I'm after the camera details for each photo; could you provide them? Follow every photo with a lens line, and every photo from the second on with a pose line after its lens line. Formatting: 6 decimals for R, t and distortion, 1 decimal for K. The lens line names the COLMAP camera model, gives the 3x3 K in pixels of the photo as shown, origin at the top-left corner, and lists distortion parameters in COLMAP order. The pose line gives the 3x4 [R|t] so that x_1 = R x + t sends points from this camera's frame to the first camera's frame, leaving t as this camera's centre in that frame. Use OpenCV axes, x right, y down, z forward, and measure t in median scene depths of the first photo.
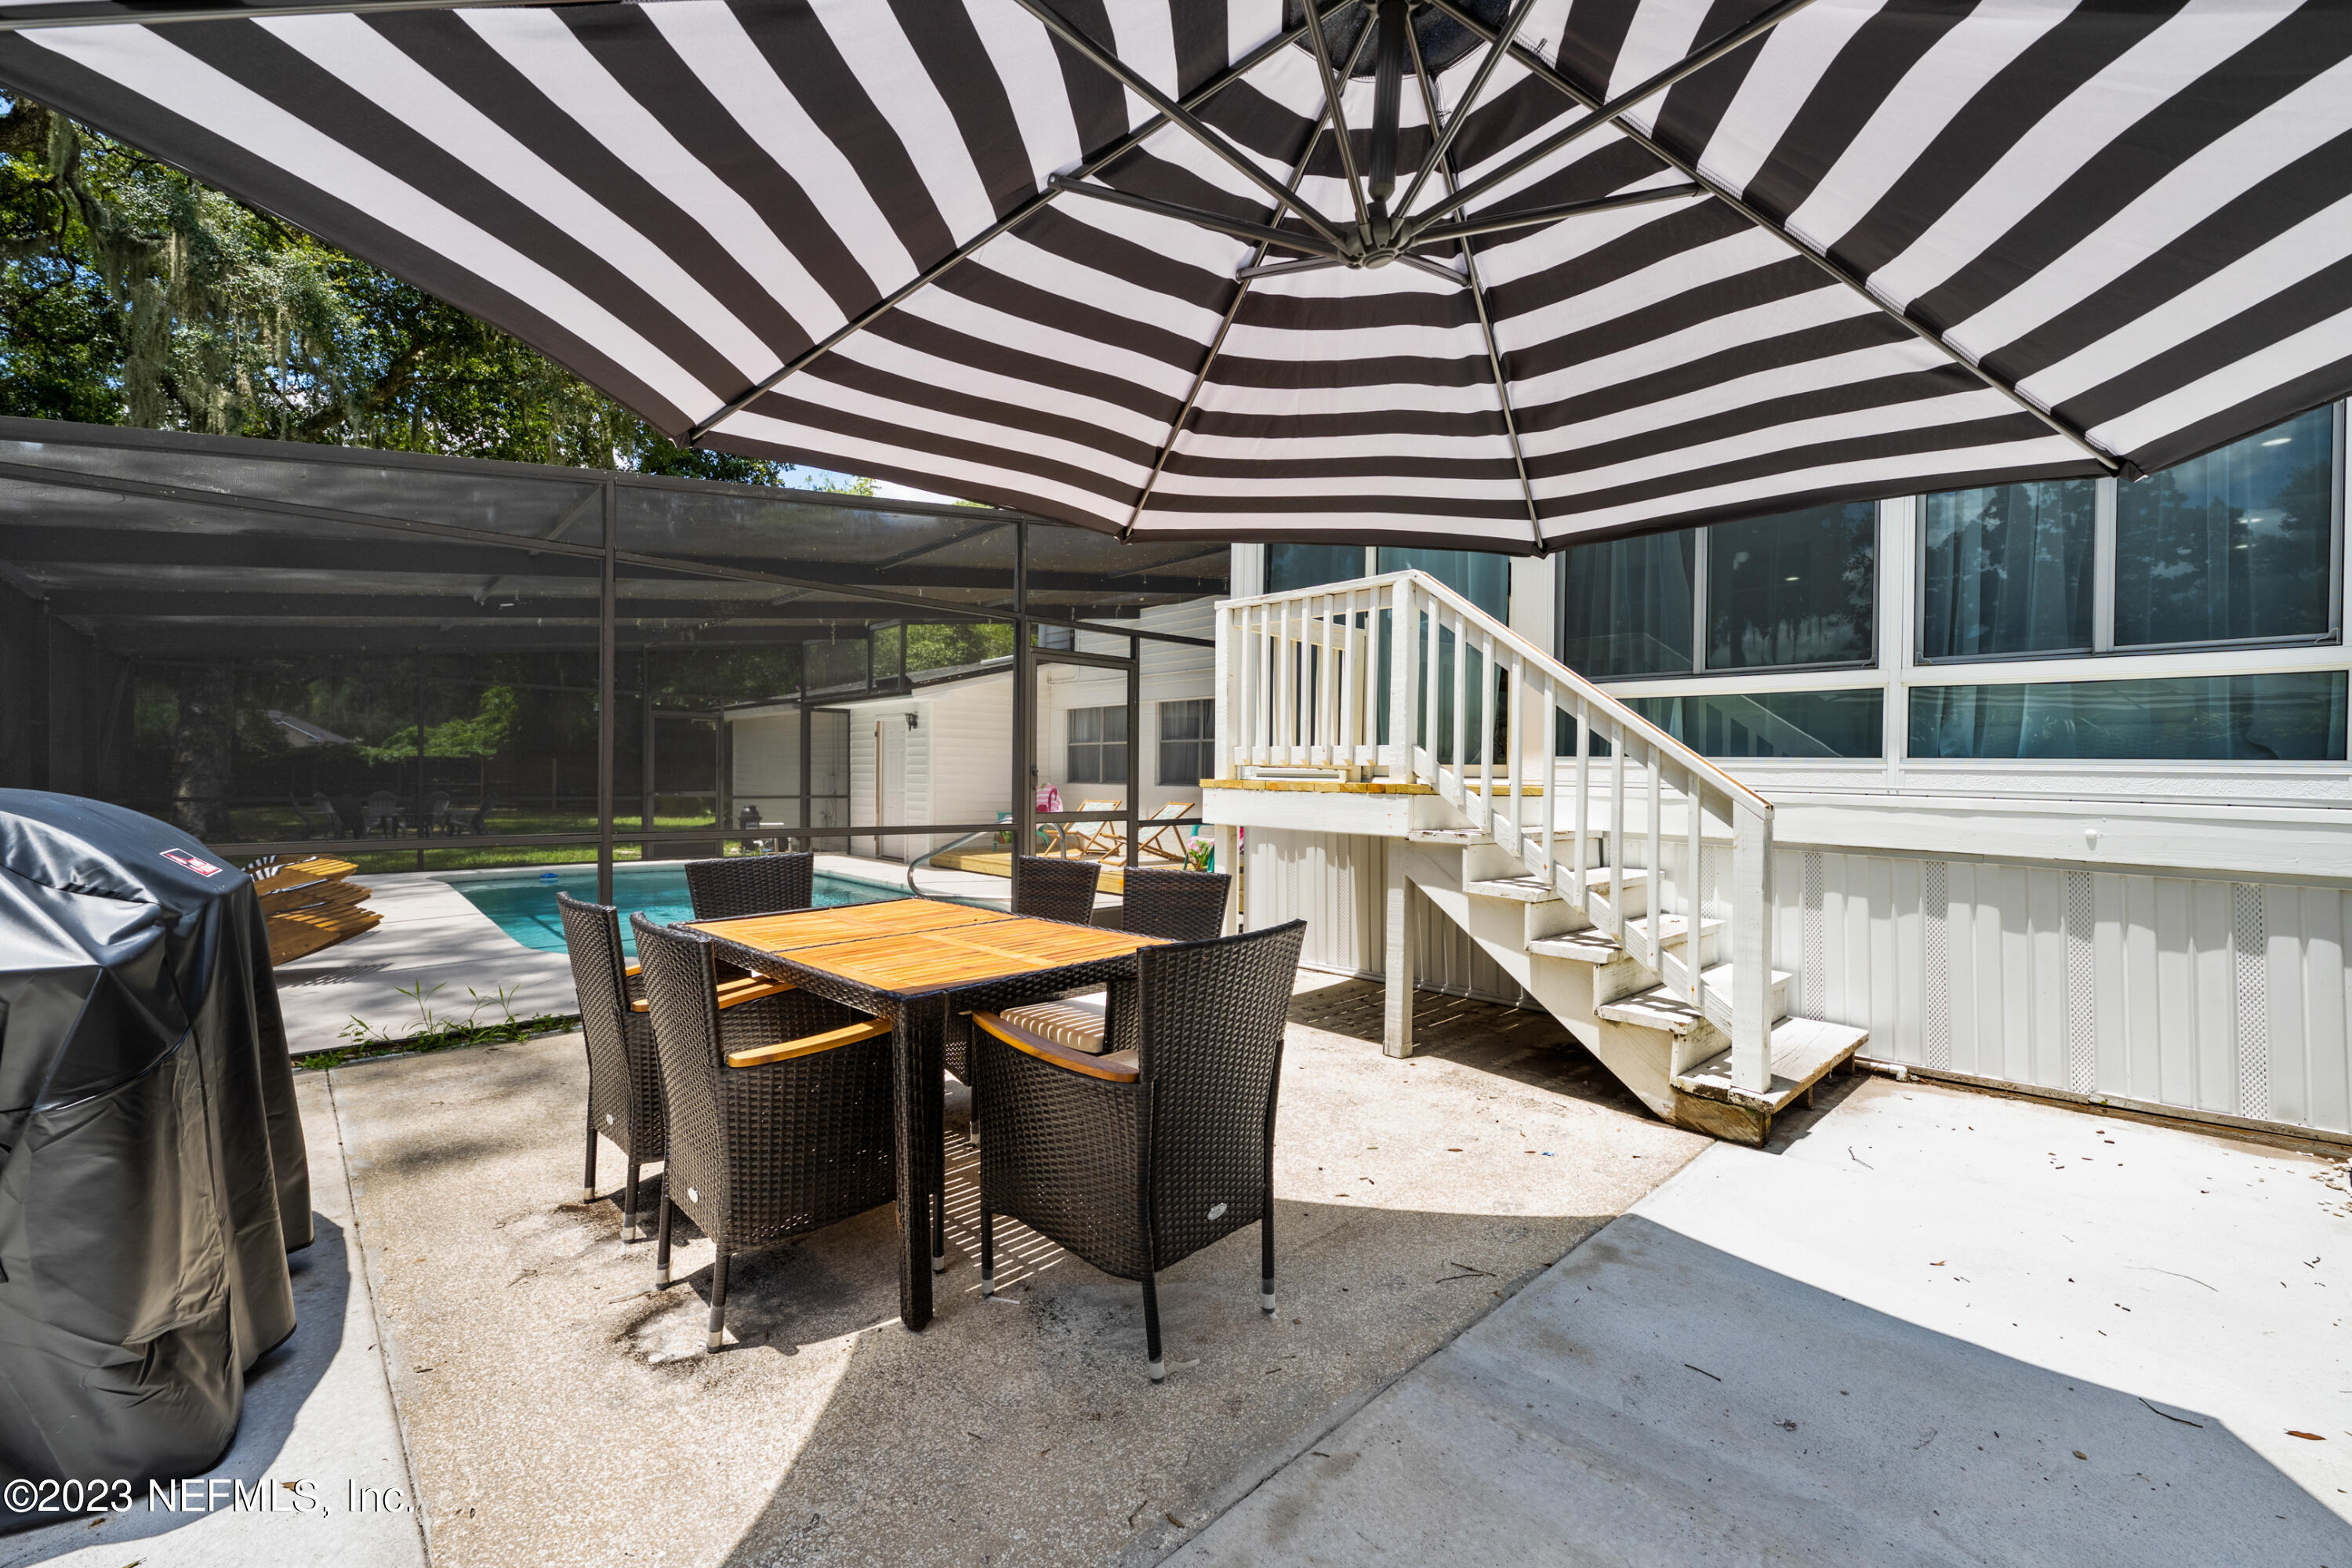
lens RADIAL K [[957.8, 0, 1170.0], [0, 957.8, 778.1], [0, 0, 1]] dist [-0.001377, 0.000238]
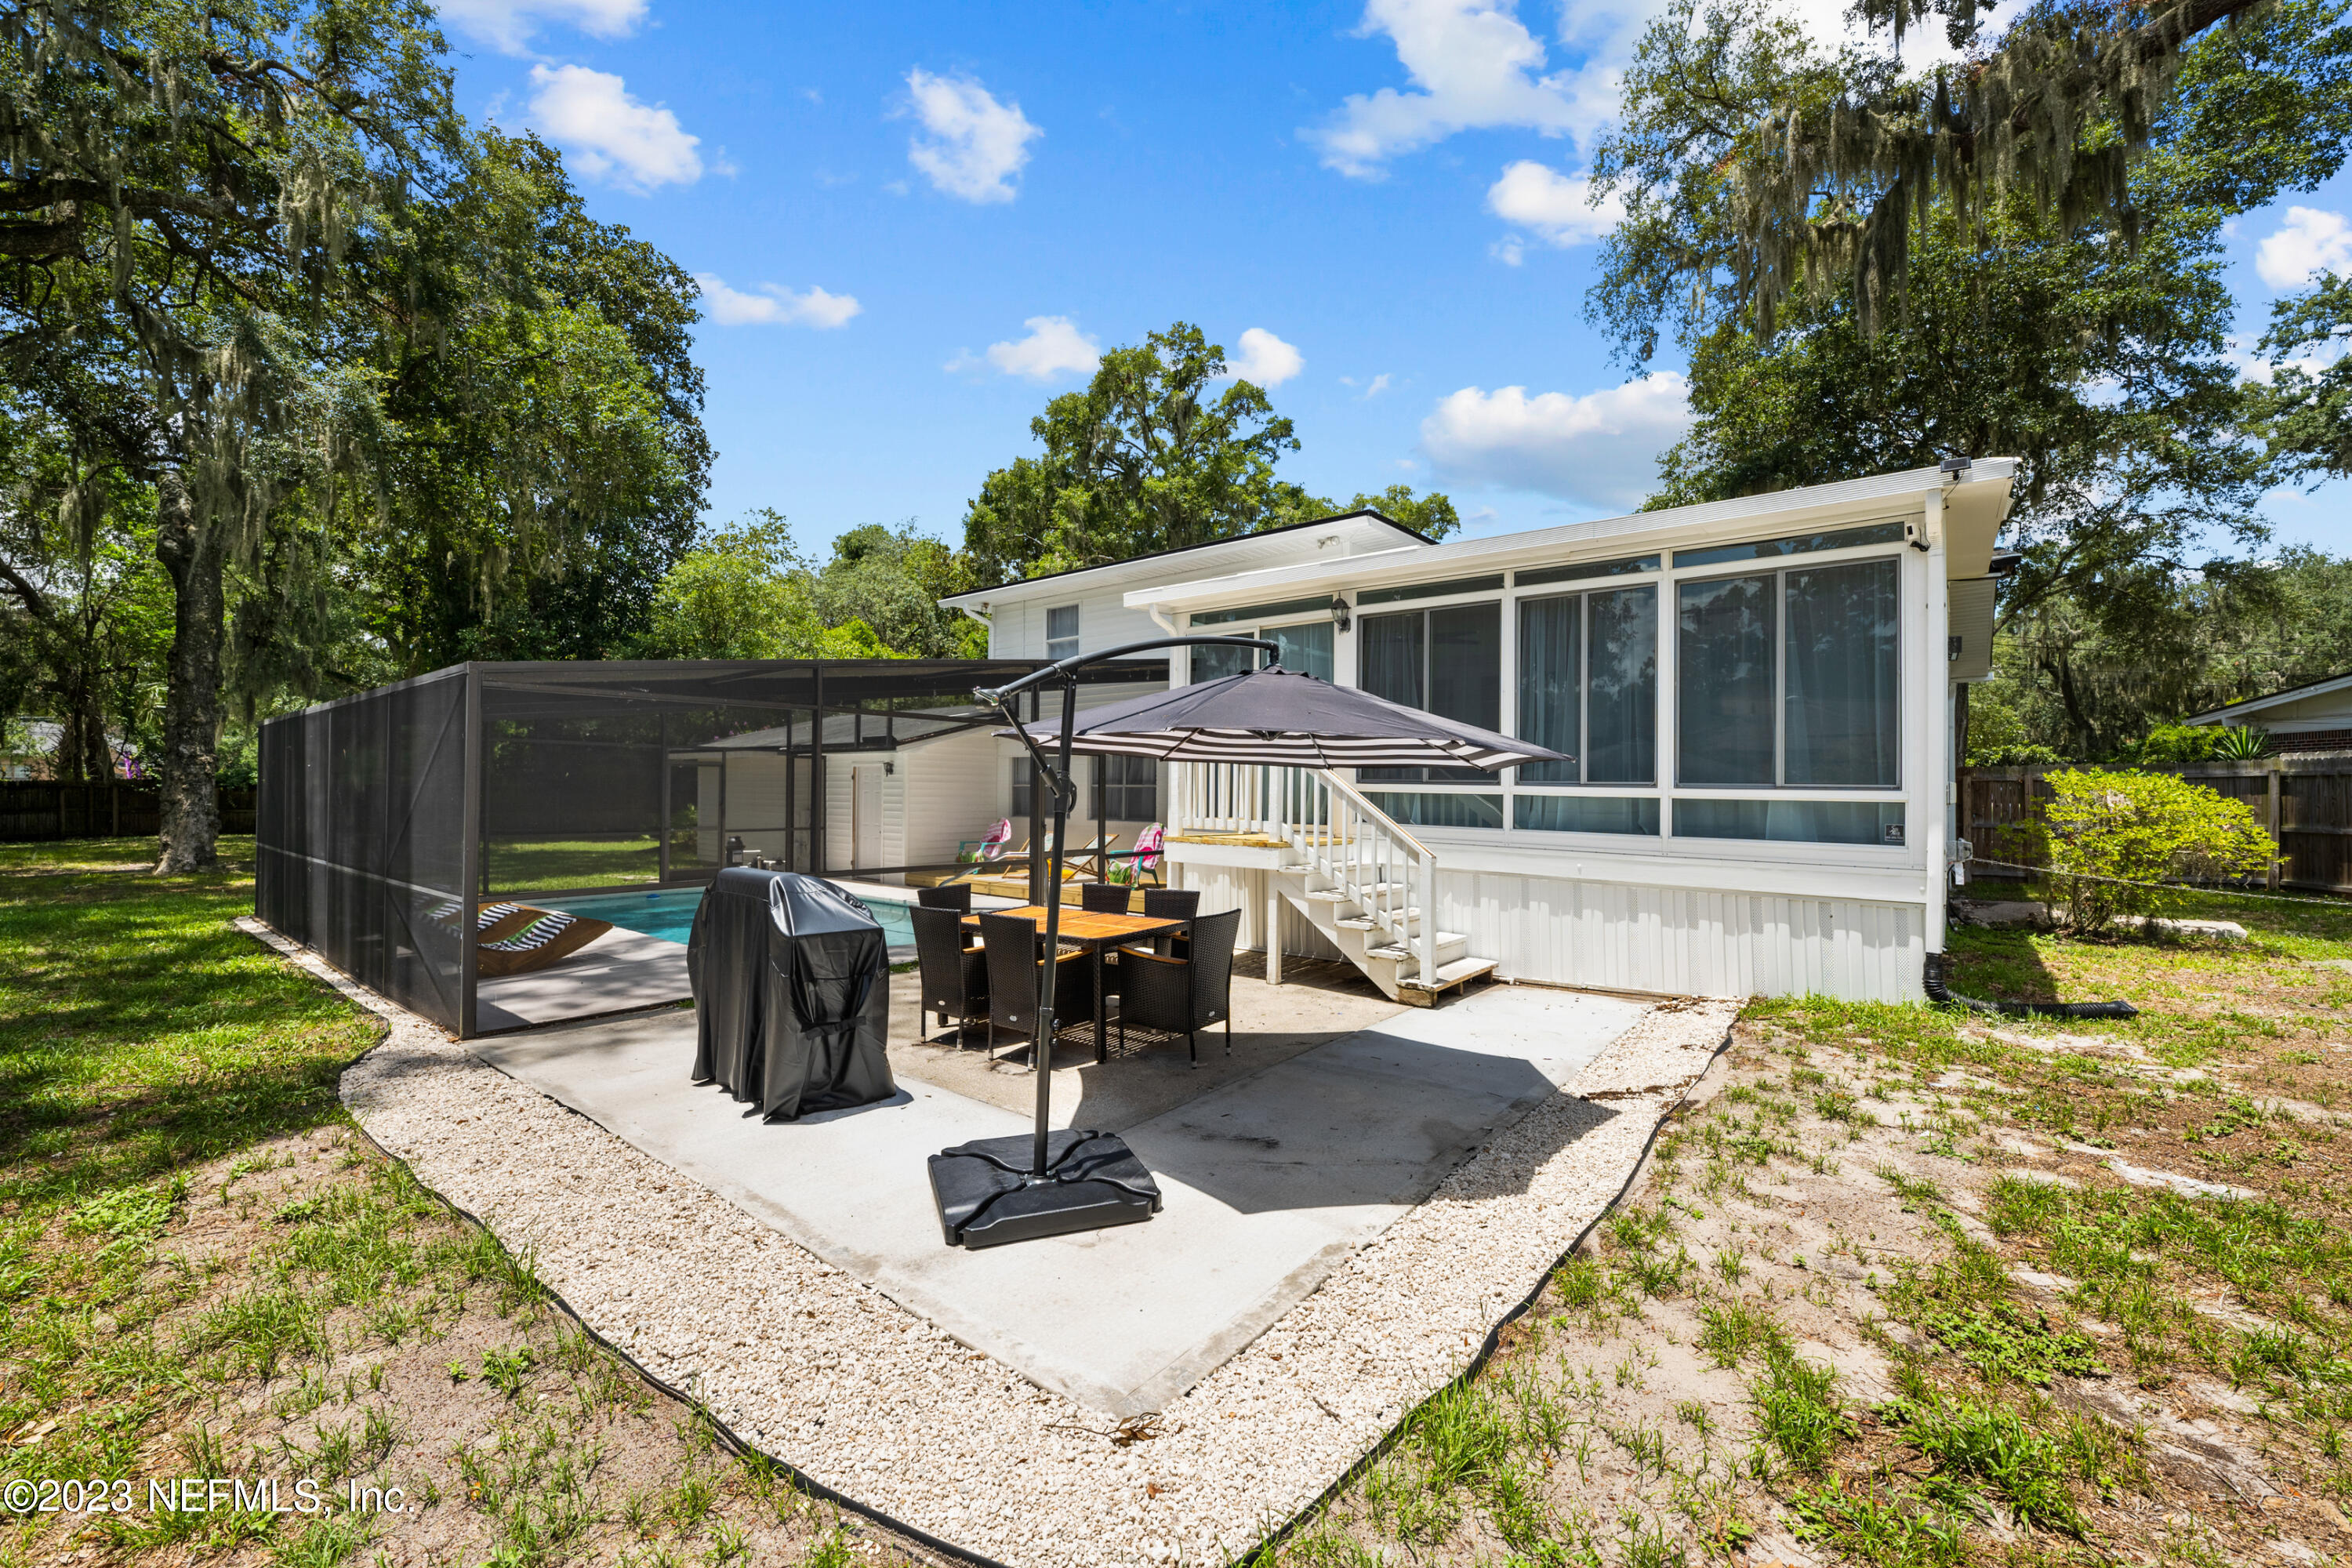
lens RADIAL K [[957.8, 0, 1176.3], [0, 957.8, 772.7], [0, 0, 1]] dist [-0.001377, 0.000238]
pose [[0.990677, -0.000177, 0.136232, -0.223235], [0.002625, 0.999838, -0.017791, -0.102695], [-0.136206, 0.017982, 0.990517, -0.908085]]
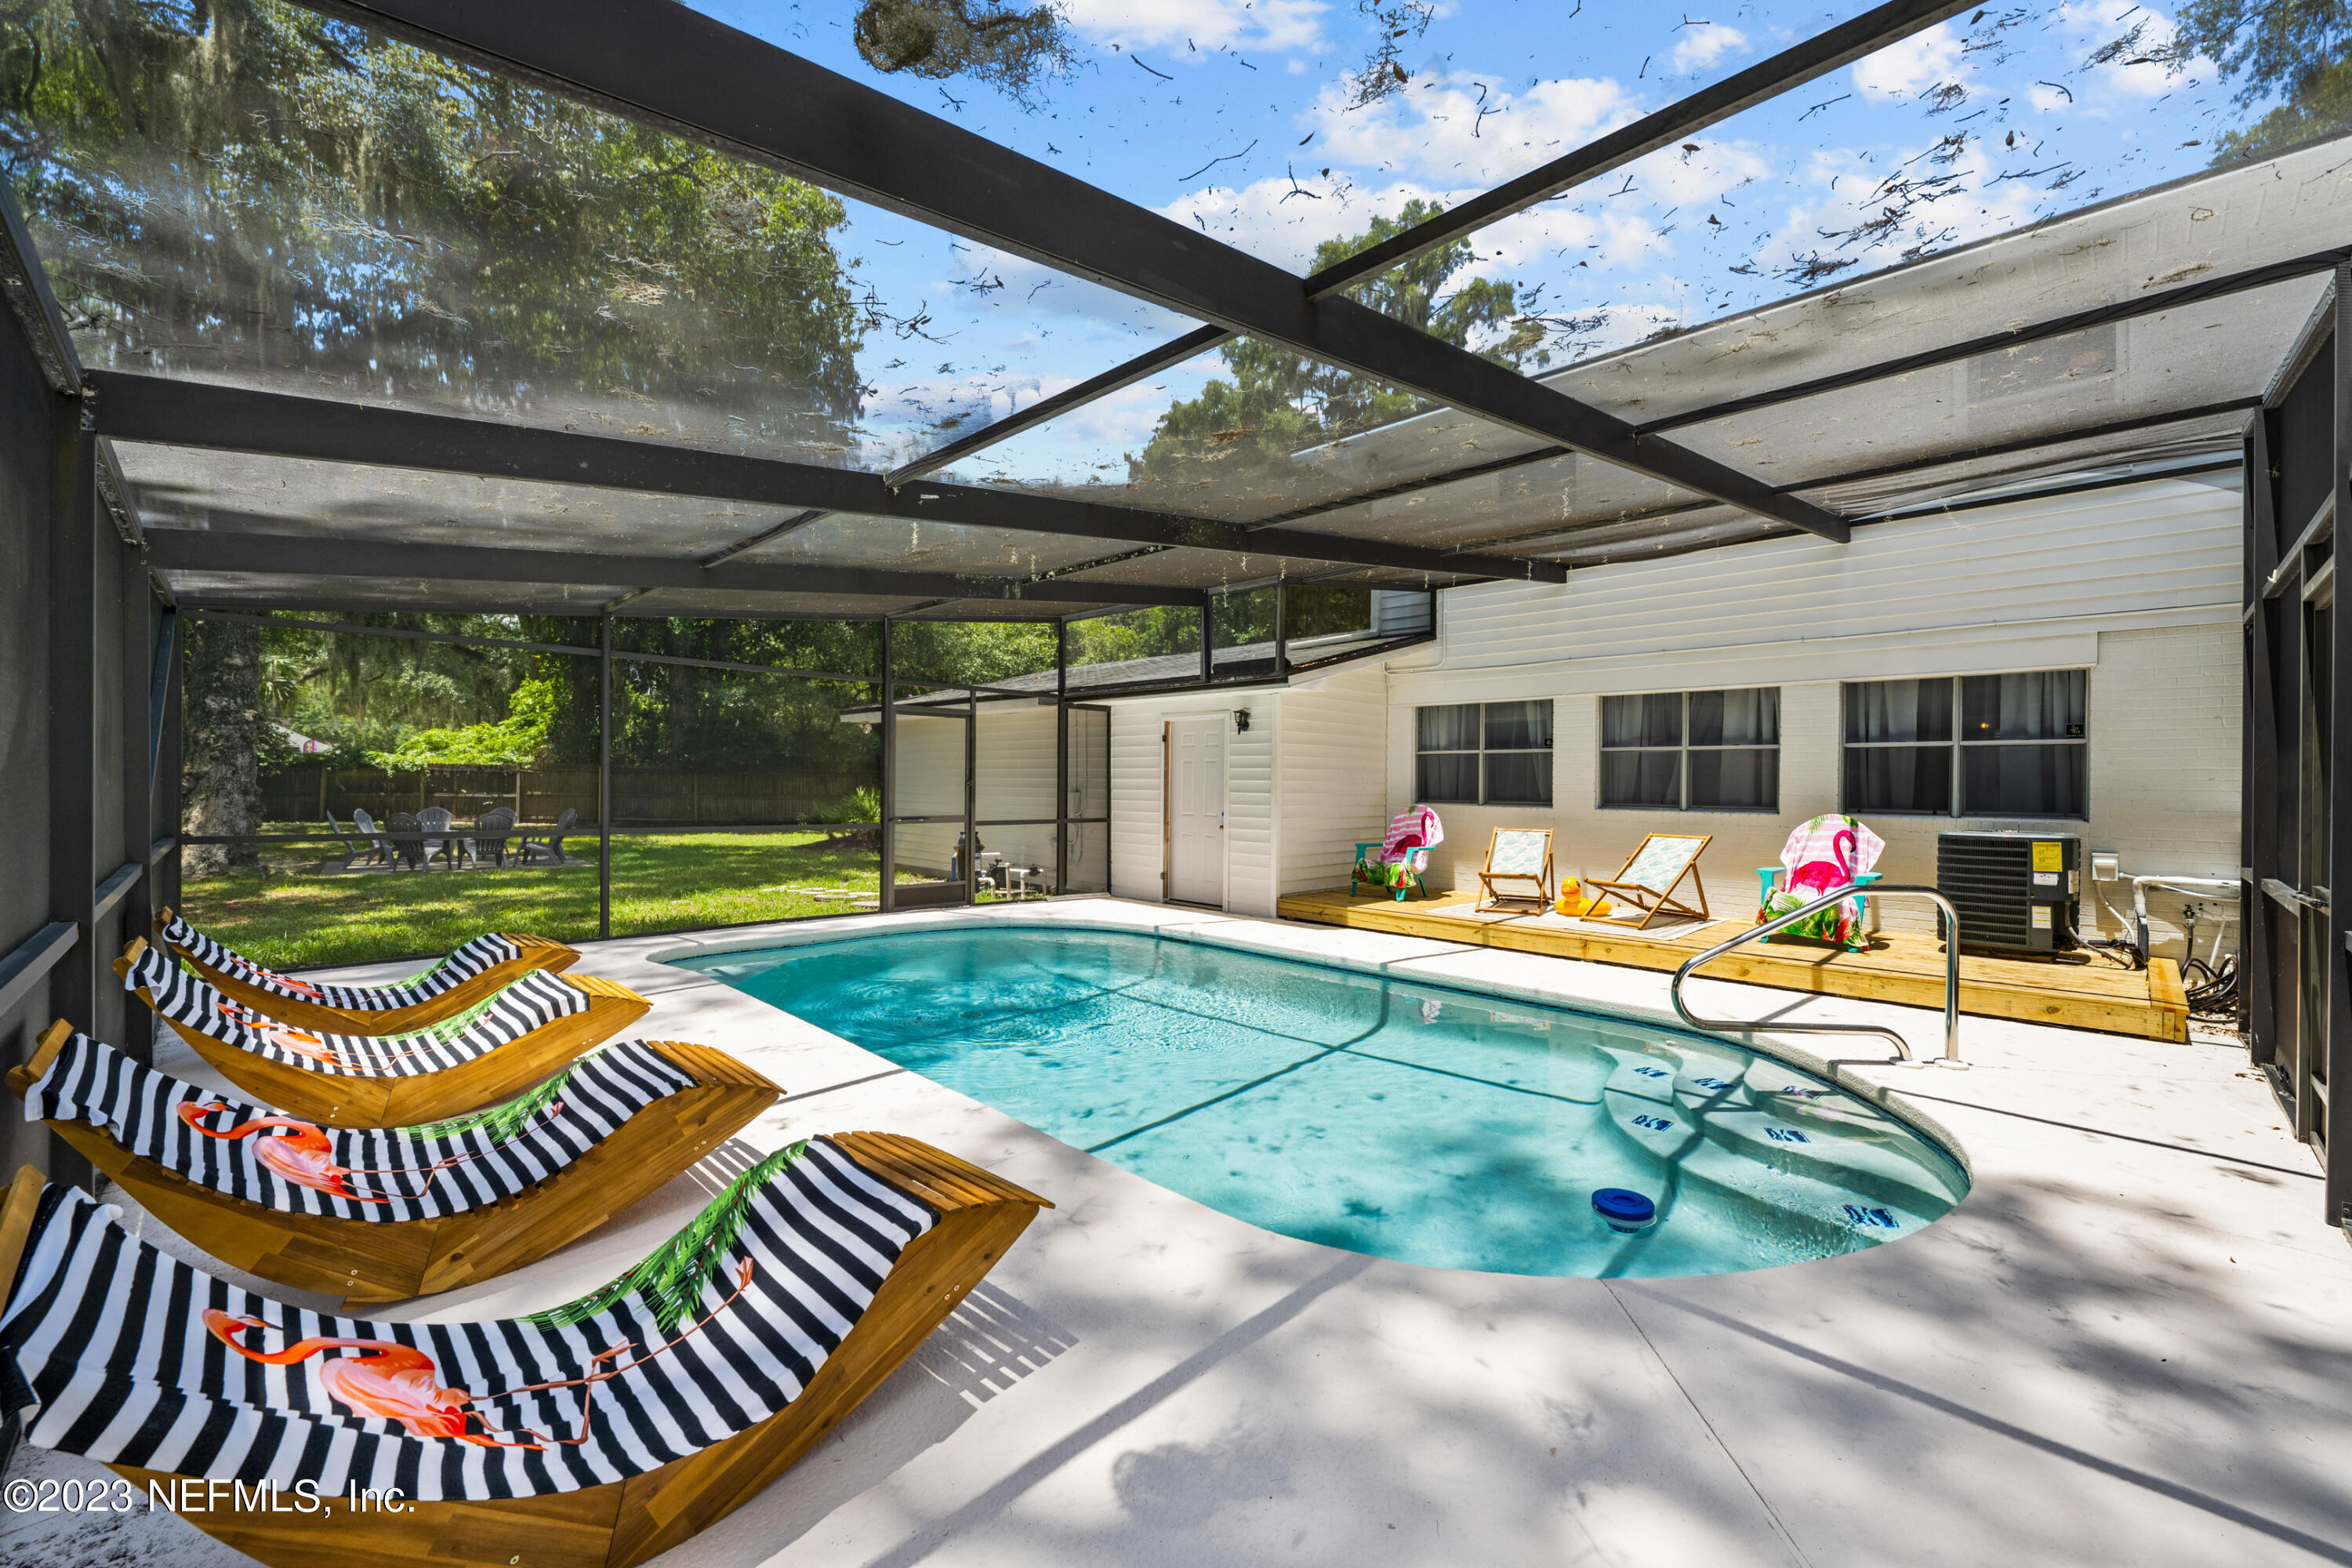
lens RADIAL K [[957.8, 0, 1176.6], [0, 957.8, 795.8], [0, 0, 1]] dist [-0.001377, 0.000238]
pose [[0.999375, 0.000690, 0.035332, -1.123171], [-0.001046, 0.999949, 0.010041, -0.029140], [-0.035324, -0.010072, 0.999325, 0.841713]]
